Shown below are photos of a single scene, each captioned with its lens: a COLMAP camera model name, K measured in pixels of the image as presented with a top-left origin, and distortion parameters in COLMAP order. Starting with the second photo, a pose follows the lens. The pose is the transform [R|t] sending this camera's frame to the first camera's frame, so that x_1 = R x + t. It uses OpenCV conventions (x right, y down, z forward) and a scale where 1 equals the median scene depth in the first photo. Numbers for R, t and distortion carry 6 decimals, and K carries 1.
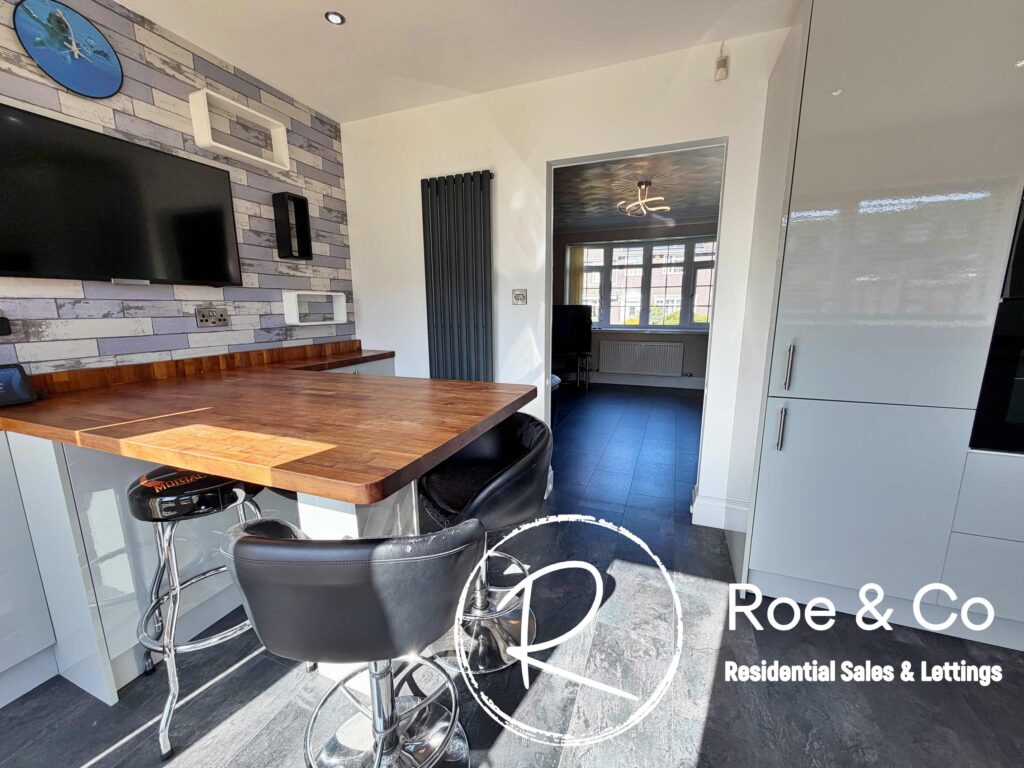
lens RADIAL K [[407.8, 0, 508.5], [0, 407.8, 382.6], [0, 0, 1]] dist [0.000699, -0.000322]
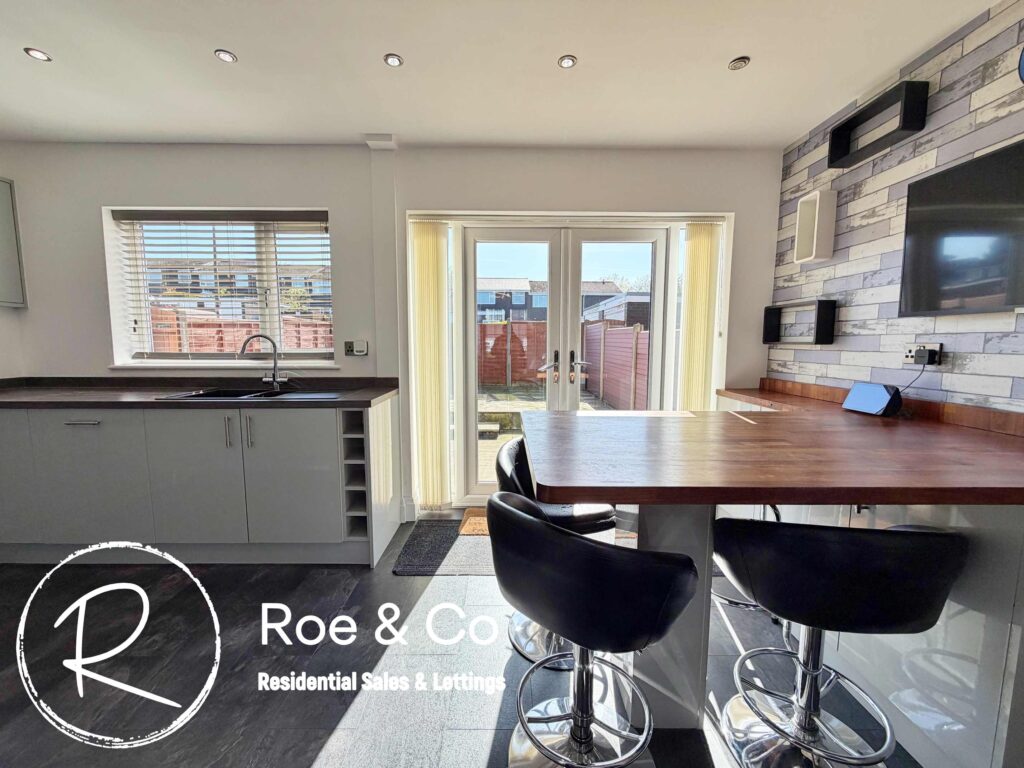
lens RADIAL K [[407.8, 0, 508.9], [0, 407.8, 382.3], [0, 0, 1]] dist [0.000699, -0.000322]
pose [[-0.924260, 0.042407, -0.379402, 0.242748], [-0.066785, 0.960526, 0.270055, -0.209729], [0.375878, 0.274939, -0.884943, 1.101150]]
